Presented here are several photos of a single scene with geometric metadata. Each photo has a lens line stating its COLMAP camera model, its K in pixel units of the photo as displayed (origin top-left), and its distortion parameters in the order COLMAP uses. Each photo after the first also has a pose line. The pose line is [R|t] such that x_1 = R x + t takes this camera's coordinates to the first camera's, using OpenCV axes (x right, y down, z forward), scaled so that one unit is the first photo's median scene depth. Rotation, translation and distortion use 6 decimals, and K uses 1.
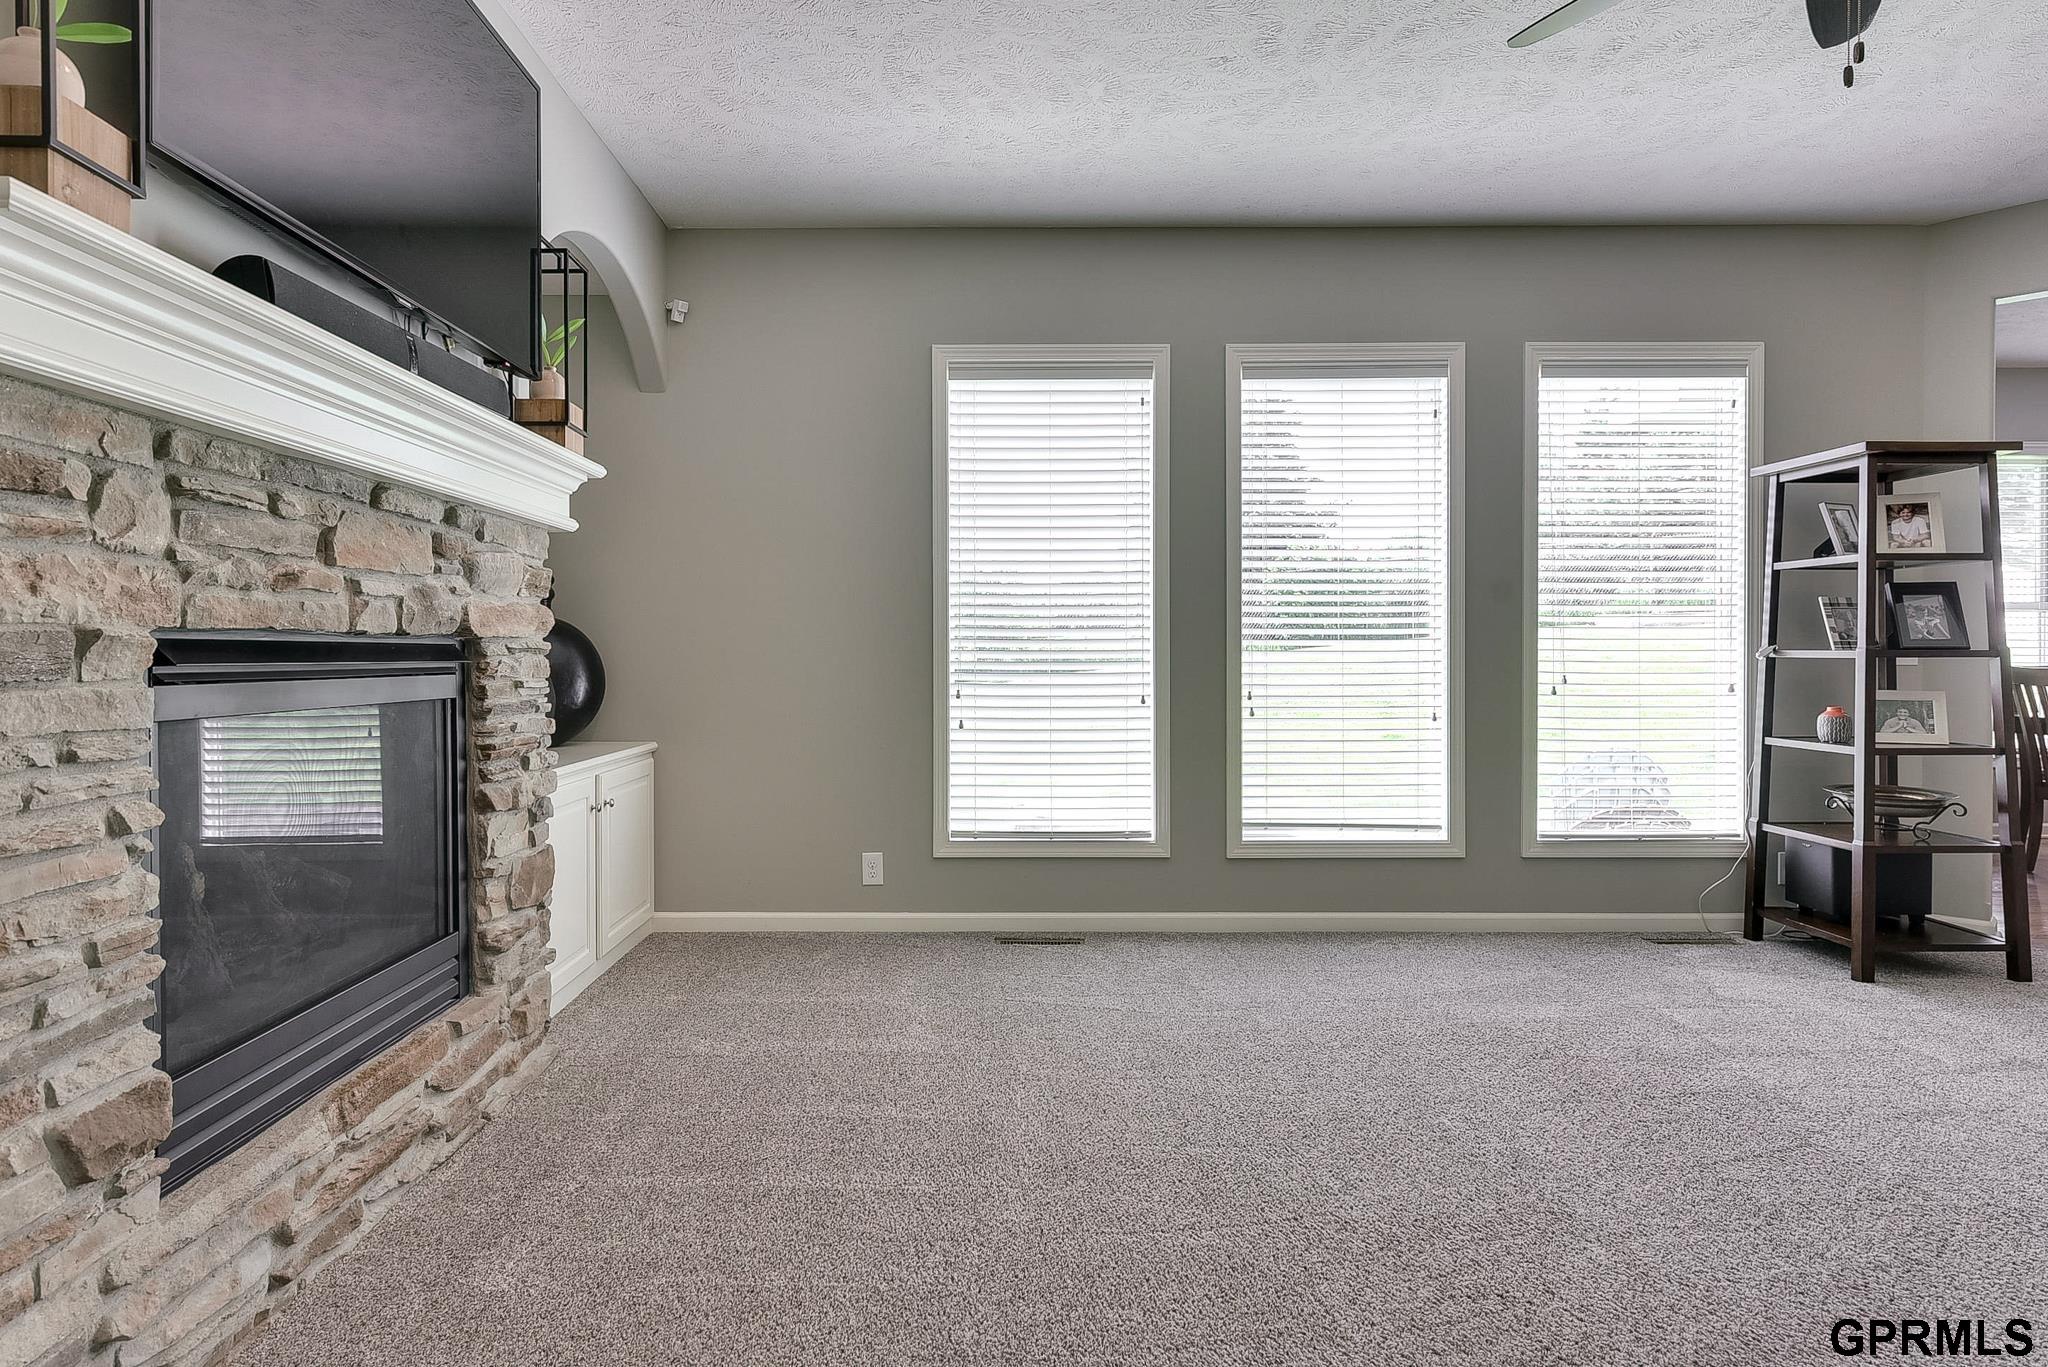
lens RADIAL K [[1045.7, 0, 1024.0], [0, 1045.7, 683.5], [0, 0, 1]] dist [0.001294, 0.000008]
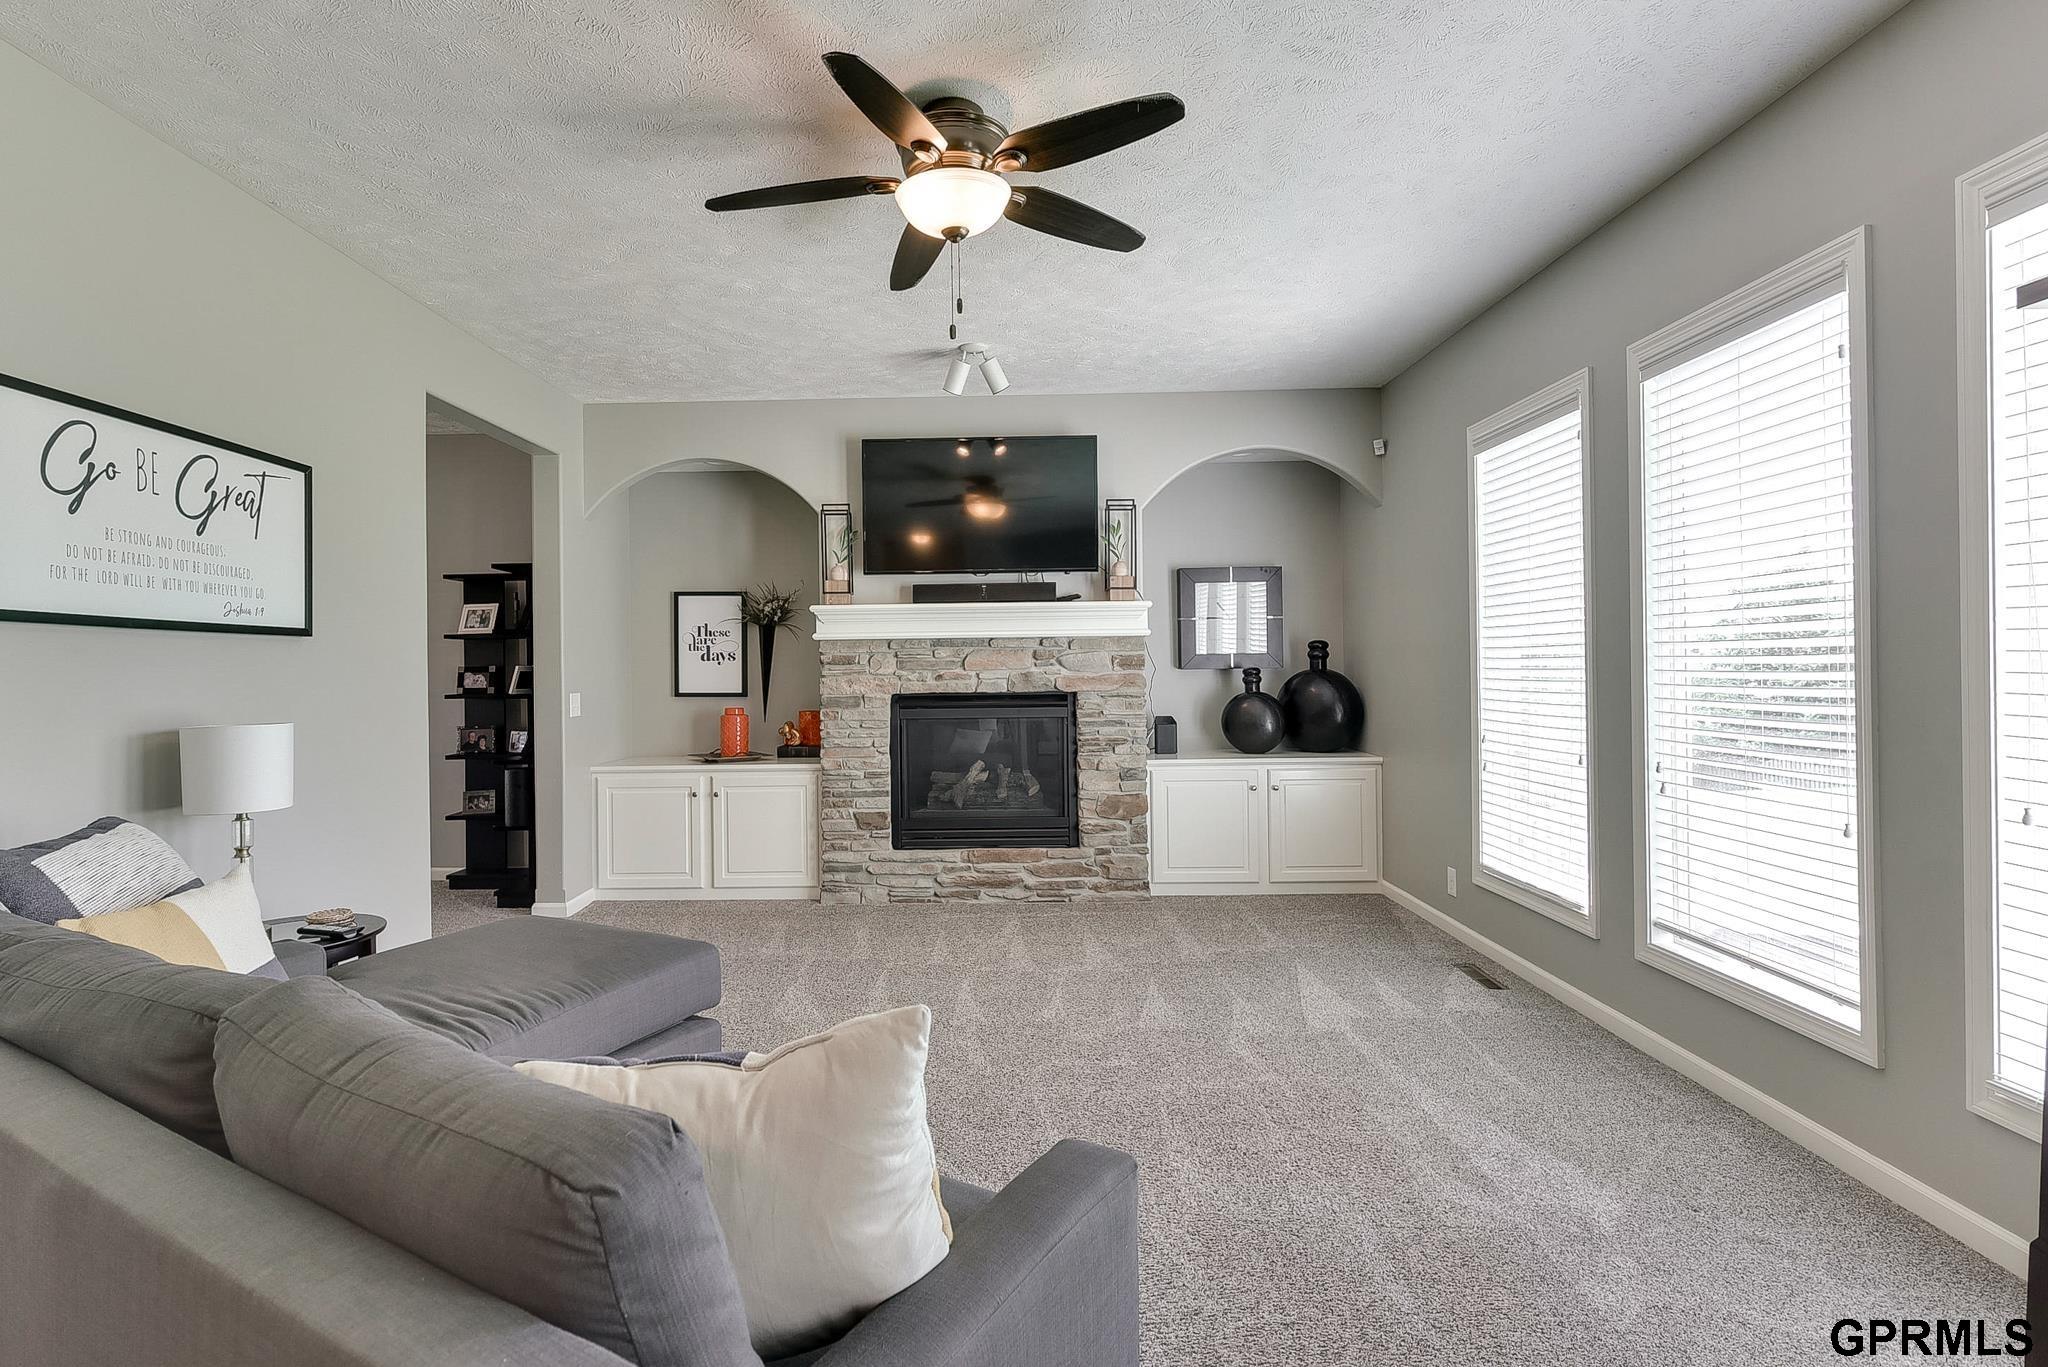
lens RADIAL K [[1062.3, 0, 1018.5], [0, 1062.3, 684.7], [0, 0, 1]] dist [0.000161, -0.000051]
pose [[0.006285, 0.023327, -0.999708, 2.295748], [-0.016394, 0.999596, 0.023222, -0.139625], [0.999846, 0.016244, 0.006664, 1.102034]]
